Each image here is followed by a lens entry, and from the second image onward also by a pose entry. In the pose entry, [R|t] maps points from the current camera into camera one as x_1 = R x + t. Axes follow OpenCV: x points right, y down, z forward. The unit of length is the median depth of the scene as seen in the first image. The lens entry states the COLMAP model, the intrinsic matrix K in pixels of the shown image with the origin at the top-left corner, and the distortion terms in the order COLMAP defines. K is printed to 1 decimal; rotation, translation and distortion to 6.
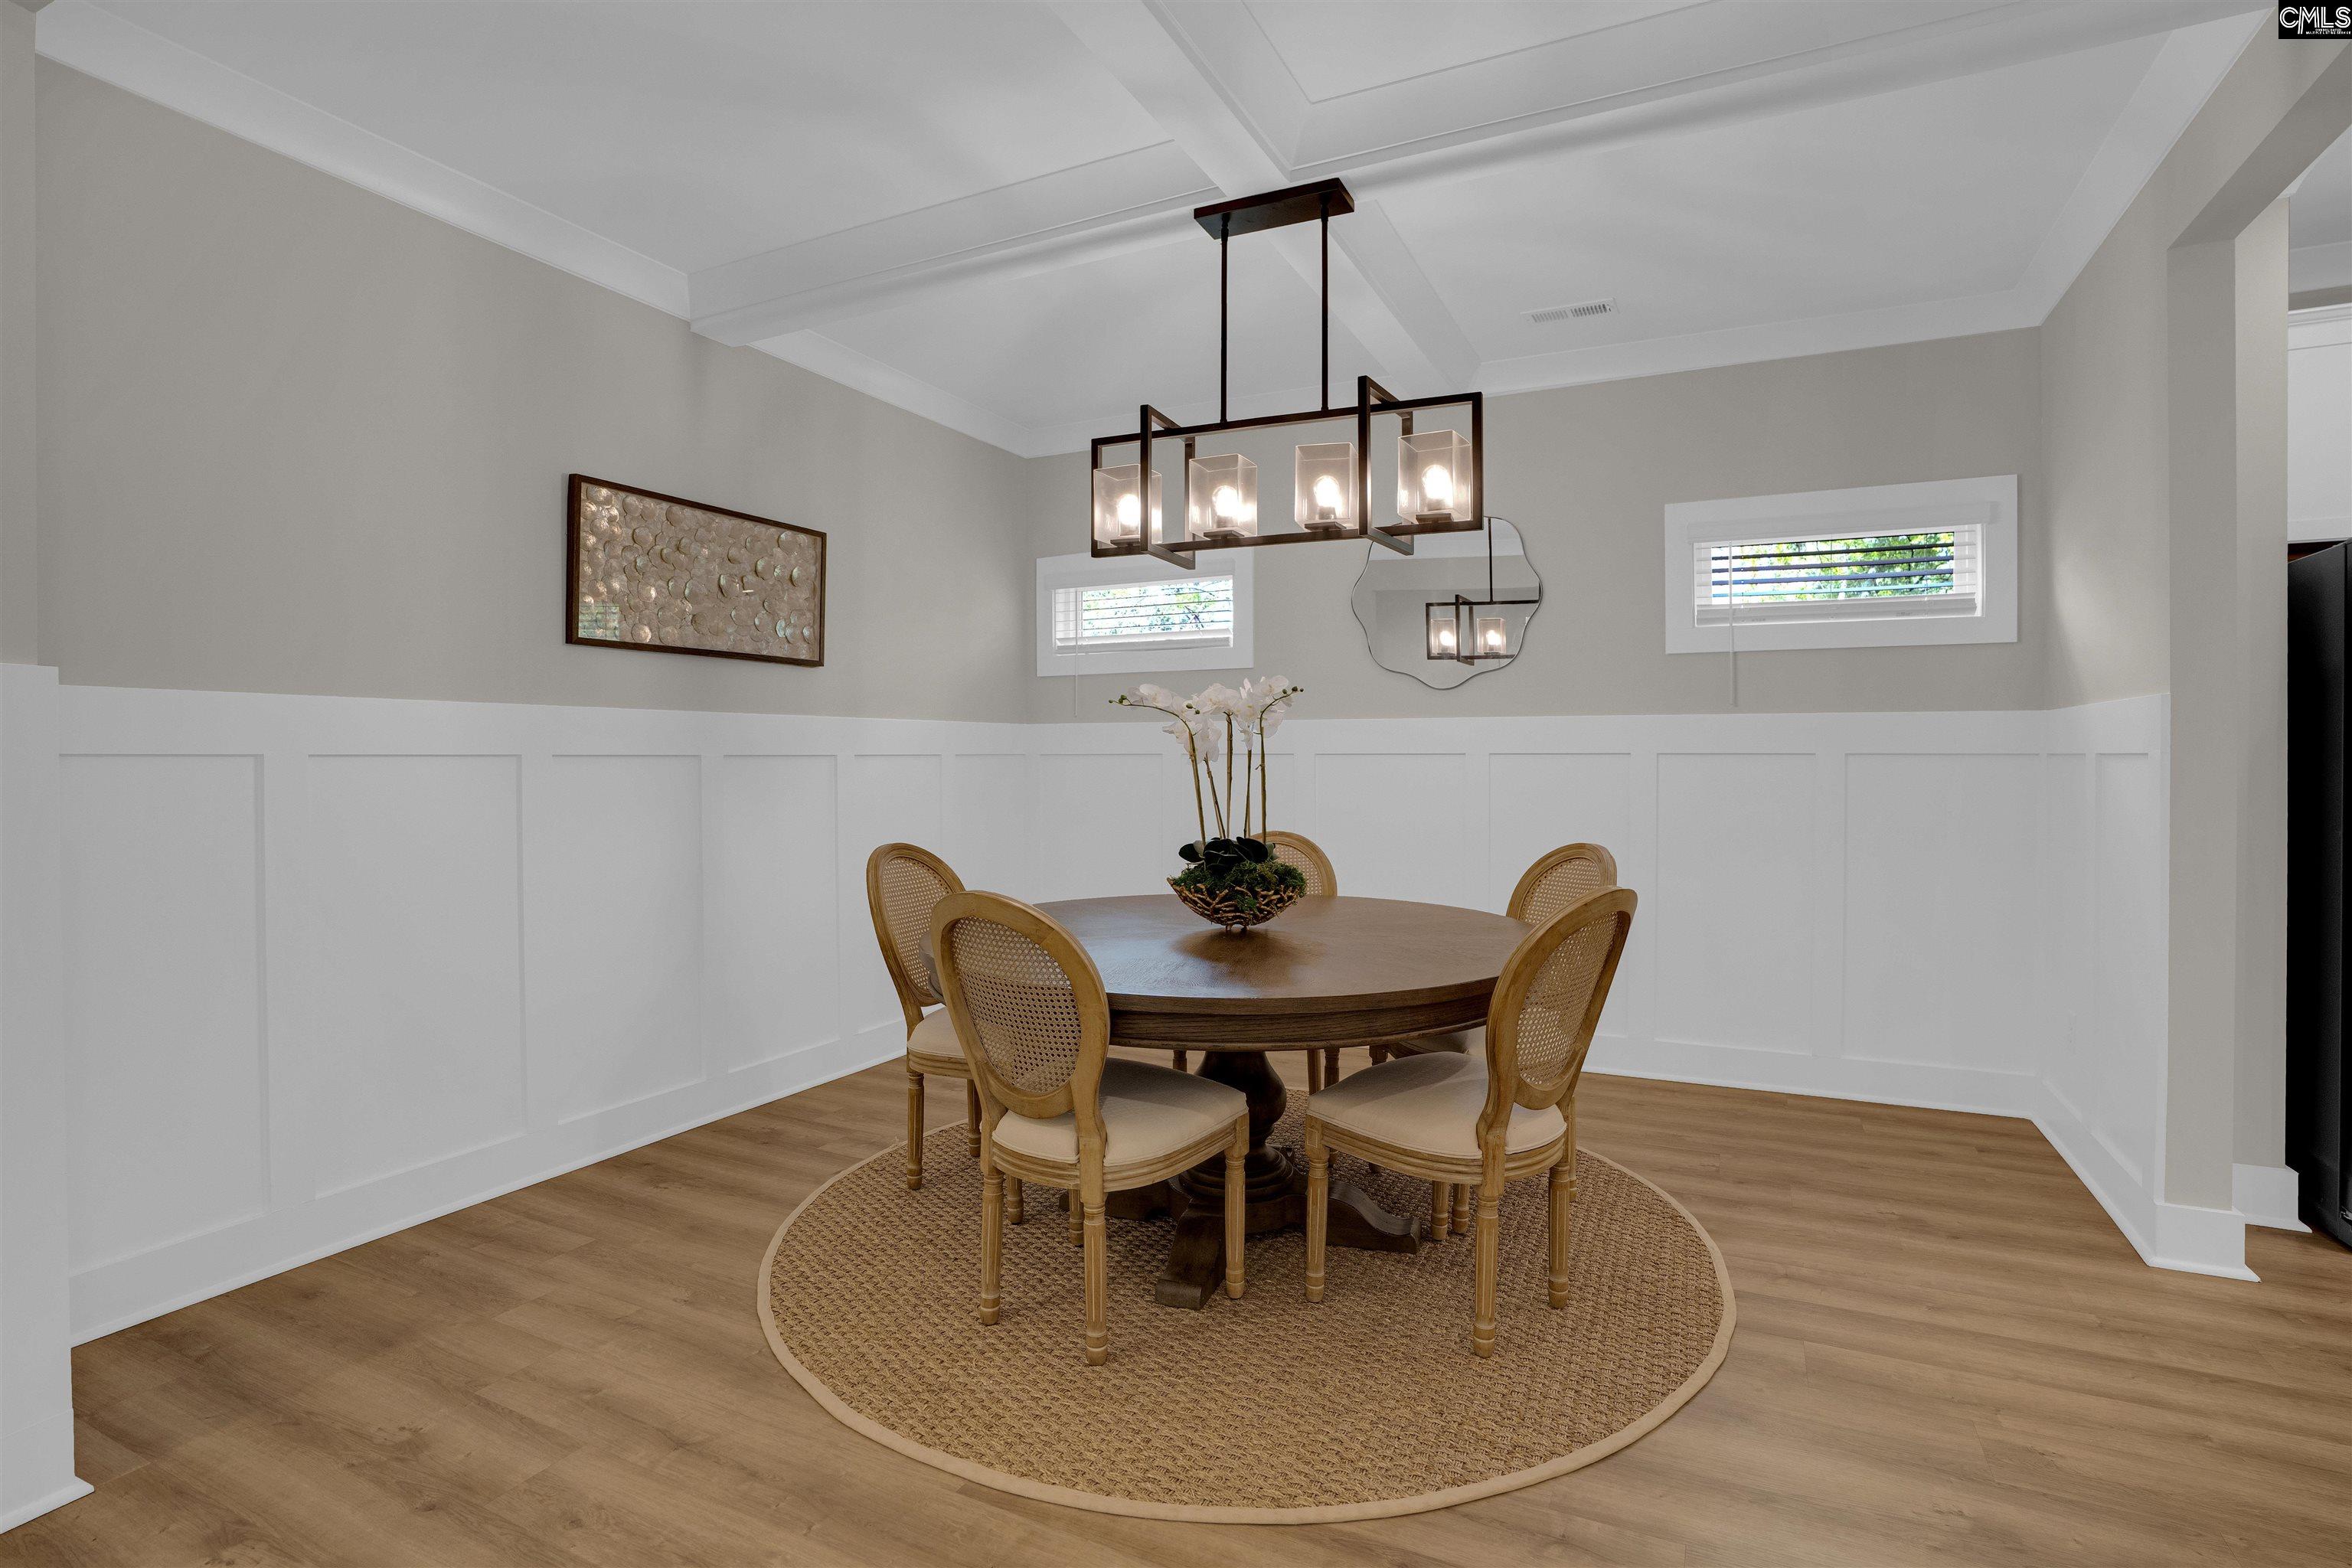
lens RADIAL K [[1110.5, 0, 1209.6], [0, 1110.5, 759.4], [0, 0, 1]] dist [-0.068725, 0.029118]
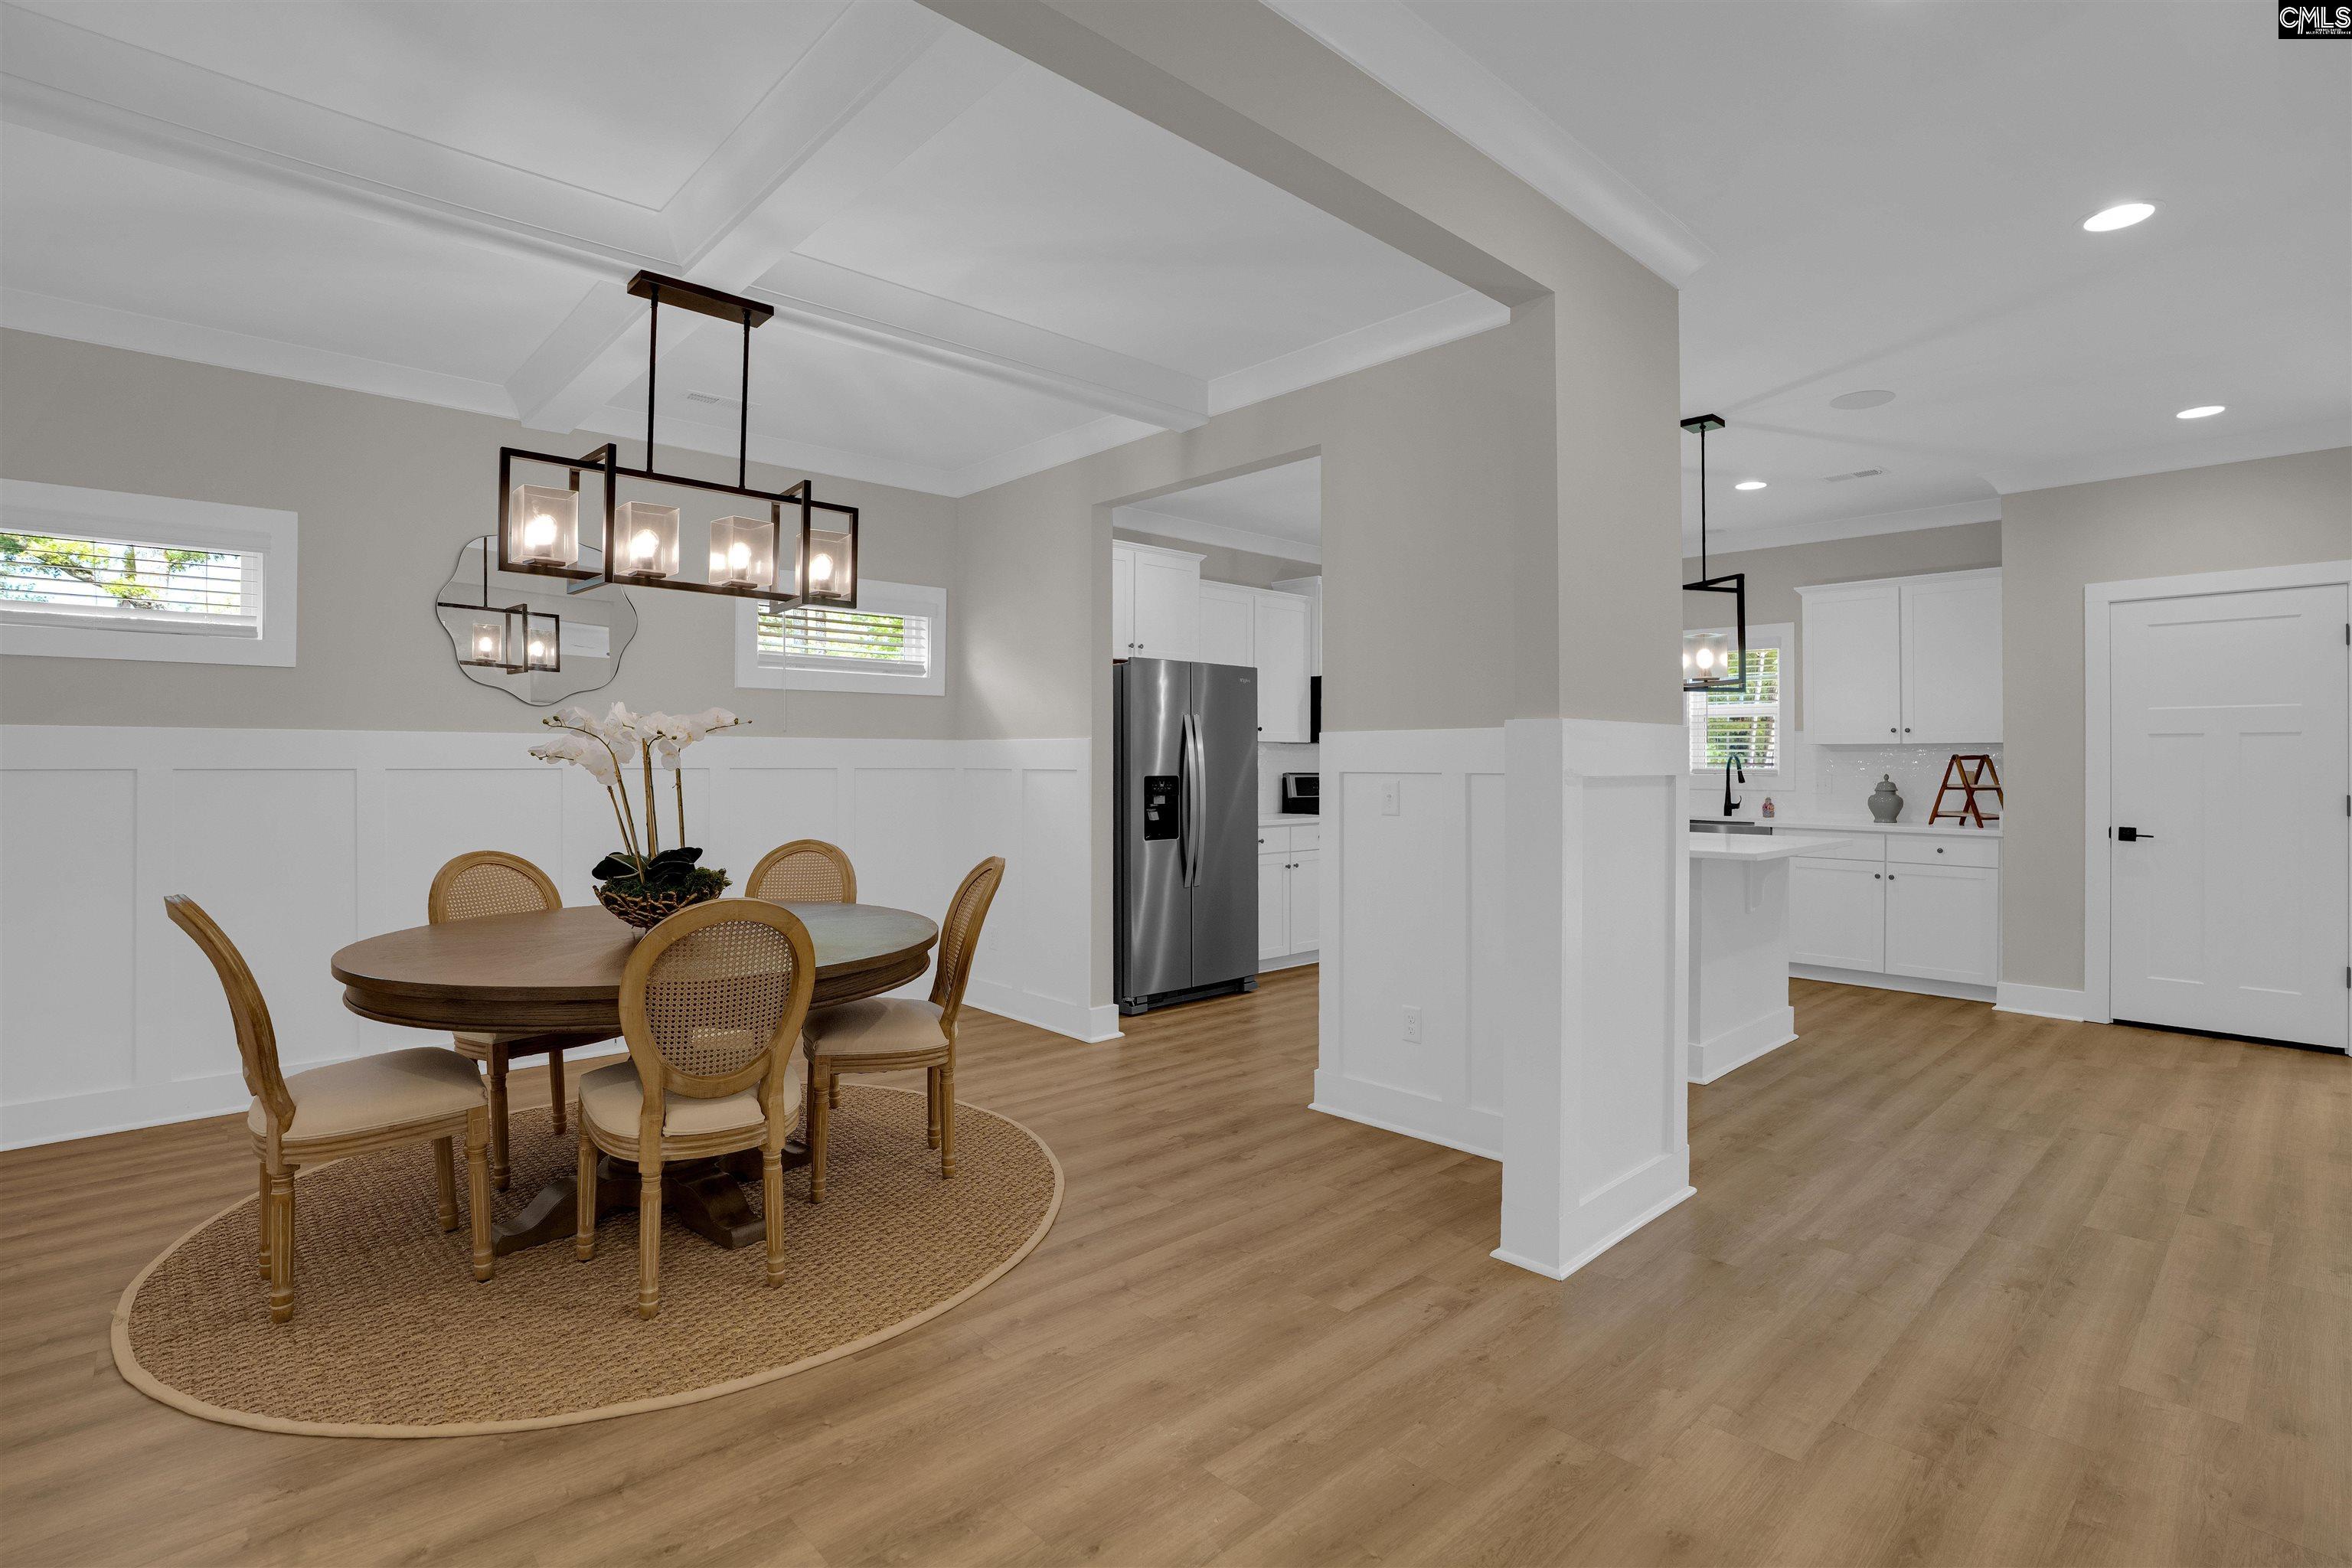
lens RADIAL K [[1110.5, 0, 1209.6], [0, 1110.5, 759.4], [0, 0, 1]] dist [-0.068725, 0.029118]
pose [[0.360459, 0.005163, 0.932761, -0.850568], [0.000242, 0.999984, -0.005628, -0.013796], [-0.932775, 0.002255, 0.360452, 0.102202]]
